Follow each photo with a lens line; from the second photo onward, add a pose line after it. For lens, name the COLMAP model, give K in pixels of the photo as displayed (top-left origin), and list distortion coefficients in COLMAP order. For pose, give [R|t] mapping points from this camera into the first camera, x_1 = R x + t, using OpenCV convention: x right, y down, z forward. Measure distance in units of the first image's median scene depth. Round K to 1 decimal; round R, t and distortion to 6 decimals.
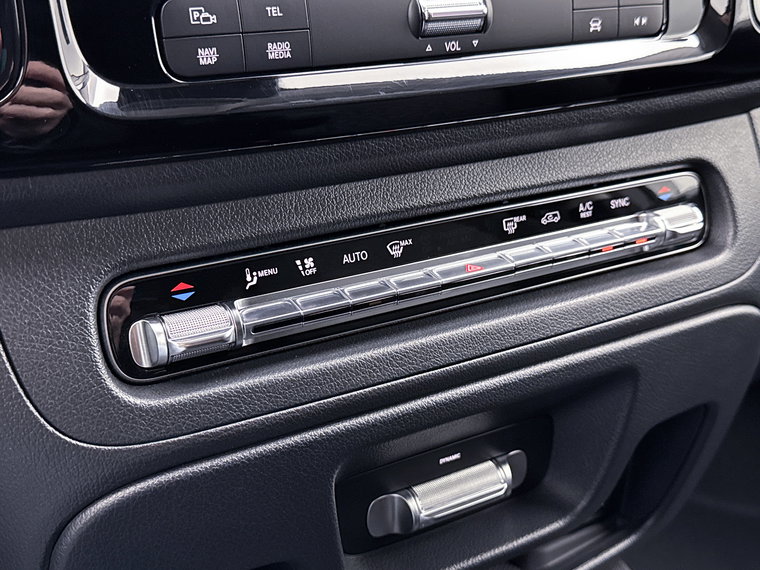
lens RADIAL K [[879.6, 0, 380.0], [0, 879.6, 285.0], [0, 0, 1]] dist [0.164203, -0.419774]
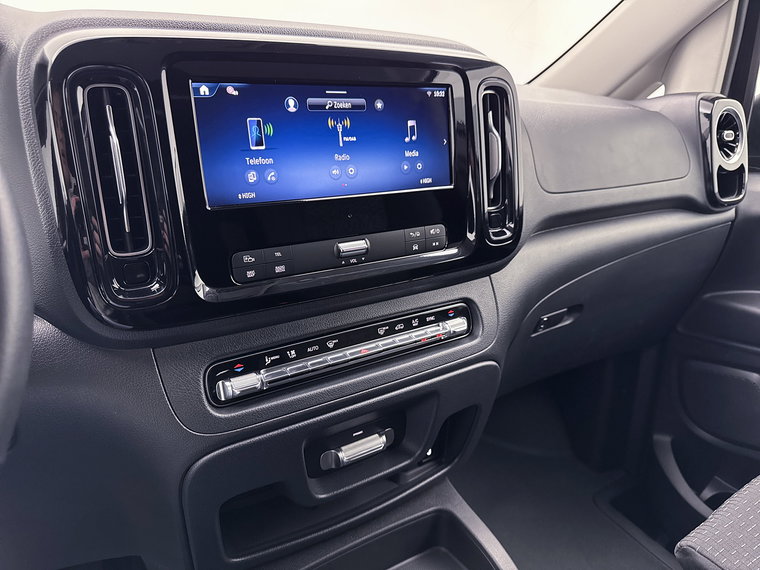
lens RADIAL K [[529.6, 0, 380.0], [0, 529.6, 285.0], [0, 0, 1]] dist [0.104917, -0.198817]
pose [[0.998565, -0.005983, 0.053220, 0.070780], [0.009216, 0.998112, -0.060725, -0.104977], [-0.052757, 0.061129, 0.996735, -0.403354]]
